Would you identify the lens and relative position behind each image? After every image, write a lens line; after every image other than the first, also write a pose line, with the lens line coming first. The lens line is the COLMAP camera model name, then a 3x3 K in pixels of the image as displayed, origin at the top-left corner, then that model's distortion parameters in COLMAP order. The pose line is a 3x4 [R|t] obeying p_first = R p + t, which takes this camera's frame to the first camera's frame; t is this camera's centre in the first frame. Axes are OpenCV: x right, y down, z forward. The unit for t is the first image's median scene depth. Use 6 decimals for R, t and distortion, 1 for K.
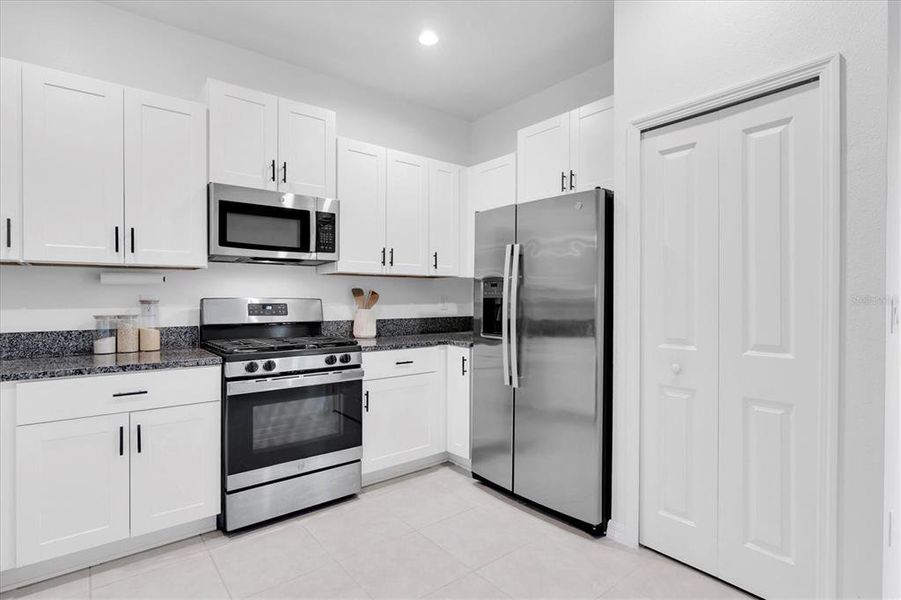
lens RADIAL K [[451.4, 0, 438.6], [0, 451.4, 298.2], [0, 0, 1]] dist [-0.001833, 0.000208]
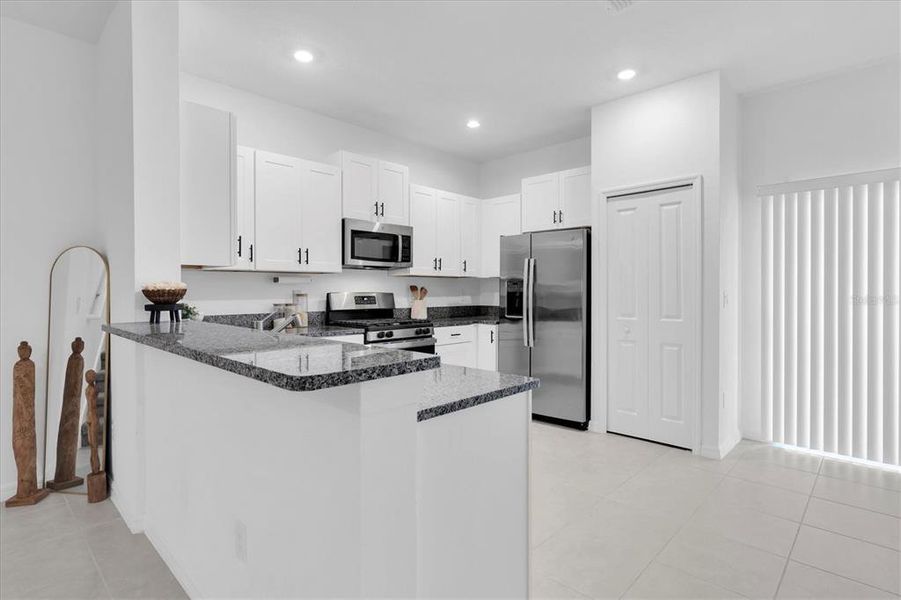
lens RADIAL K [[458.4, 0, 447.6], [0, 458.4, 292.5], [0, 0, 1]] dist [0.002095, 0.000236]
pose [[0.989773, -0.003058, 0.142619, -0.344153], [0.003135, 0.999995, -0.000318, 0.001477], [-0.142617, 0.000762, 0.989778, -0.555844]]
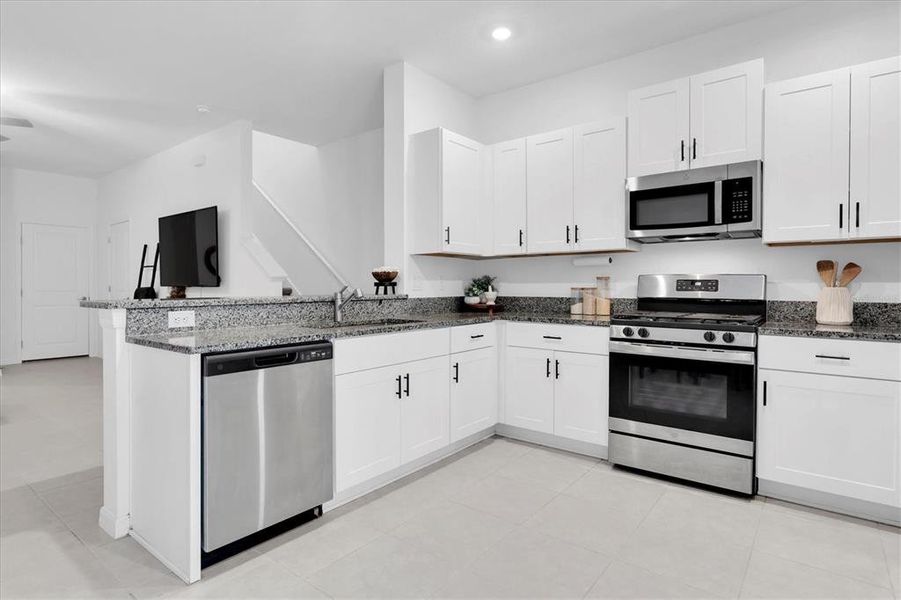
lens RADIAL K [[479.5, 0, 450.6], [0, 479.5, 290.1], [0, 0, 1]] dist [-0.000368, 0.000116]
pose [[0.234278, 0.008303, -0.972134, 0.577334], [-0.005654, 0.999958, 0.007178, 0.032660], [0.972153, 0.003815, 0.234315, 0.220365]]
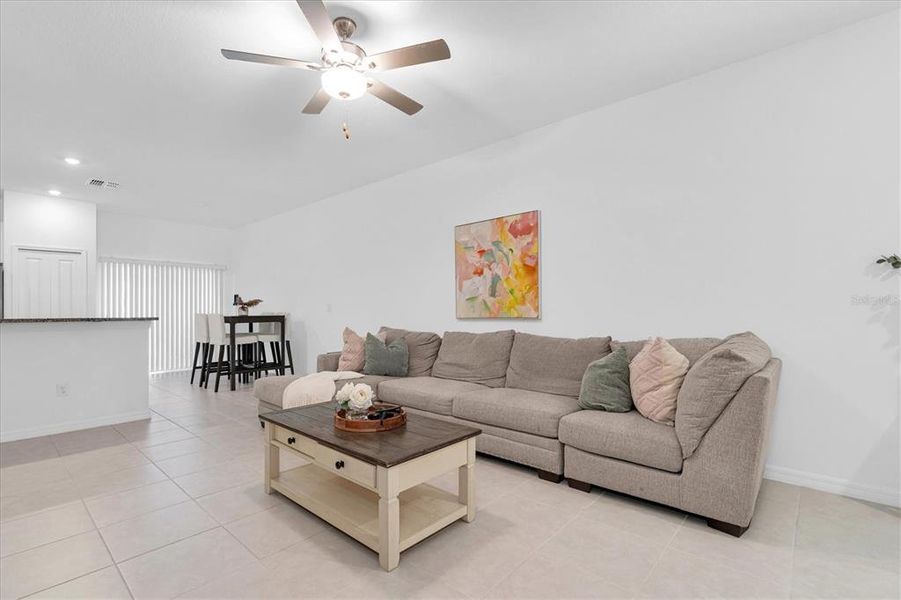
lens RADIAL K [[403.4, 0, 444.5], [0, 403.4, 305.3], [0, 0, 1]] dist [-0.014129, 0.000136]
pose [[-0.171458, 0.009480, 0.985146, -2.051231], [0.011094, 0.999909, -0.007691, 0.036219], [-0.985129, 0.009611, -0.171547, -1.026073]]
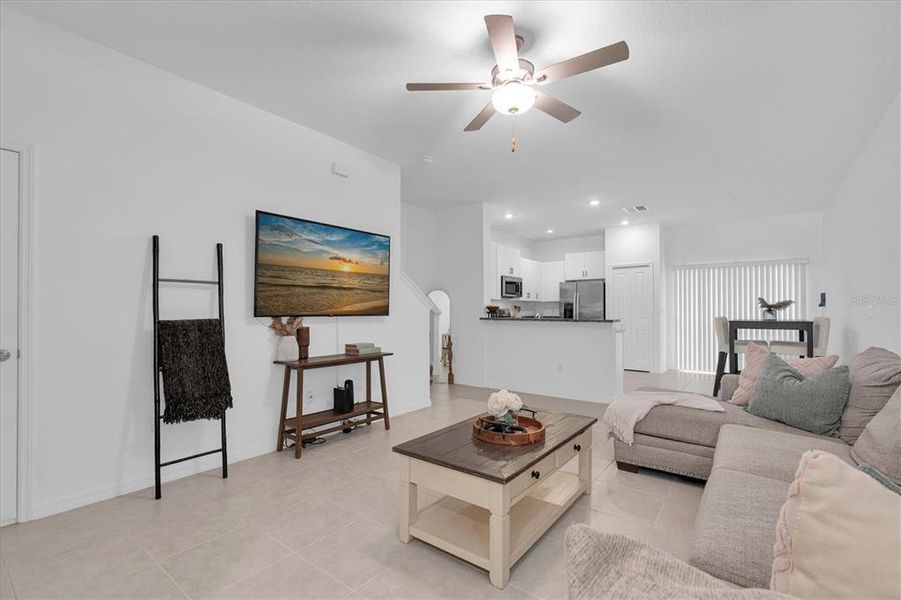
lens RADIAL K [[403.4, 0, 444.5], [0, 403.4, 305.3], [0, 0, 1]] dist [-0.014129, 0.000136]
pose [[0.972413, 0.003275, 0.233245, -1.525577], [0.000374, 0.999878, -0.015601, 0.022695], [-0.233268, 0.015258, 0.972293, -1.775378]]
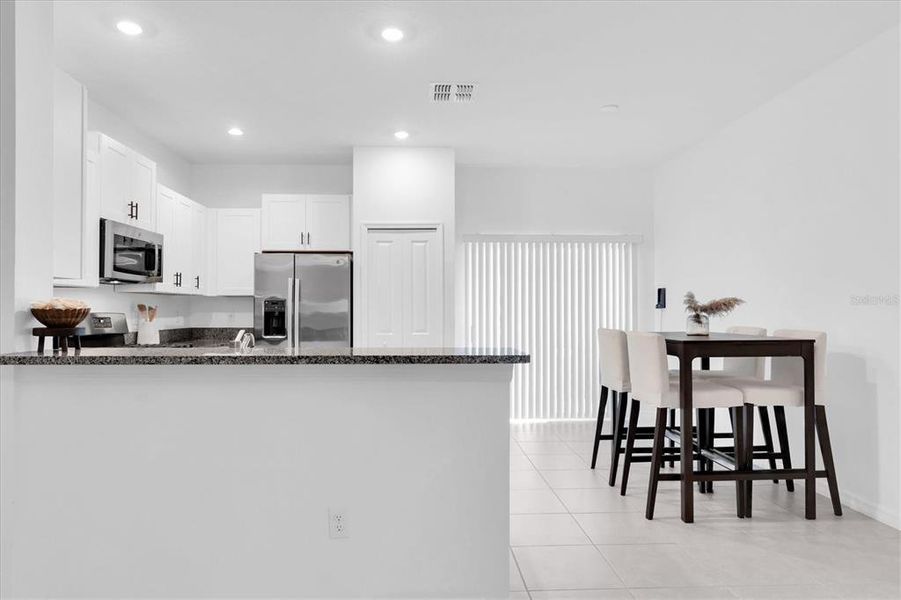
lens RADIAL K [[540.8, 0, 450.5], [0, 540.8, 300.0], [0, 0, 1]] dist [-0.000936, 0.000219]
pose [[0.578904, 0.013554, 0.815283, -1.051342], [0.005871, 0.999767, -0.020790, 0.001449], [-0.815375, 0.016821, 0.578689, -0.563949]]
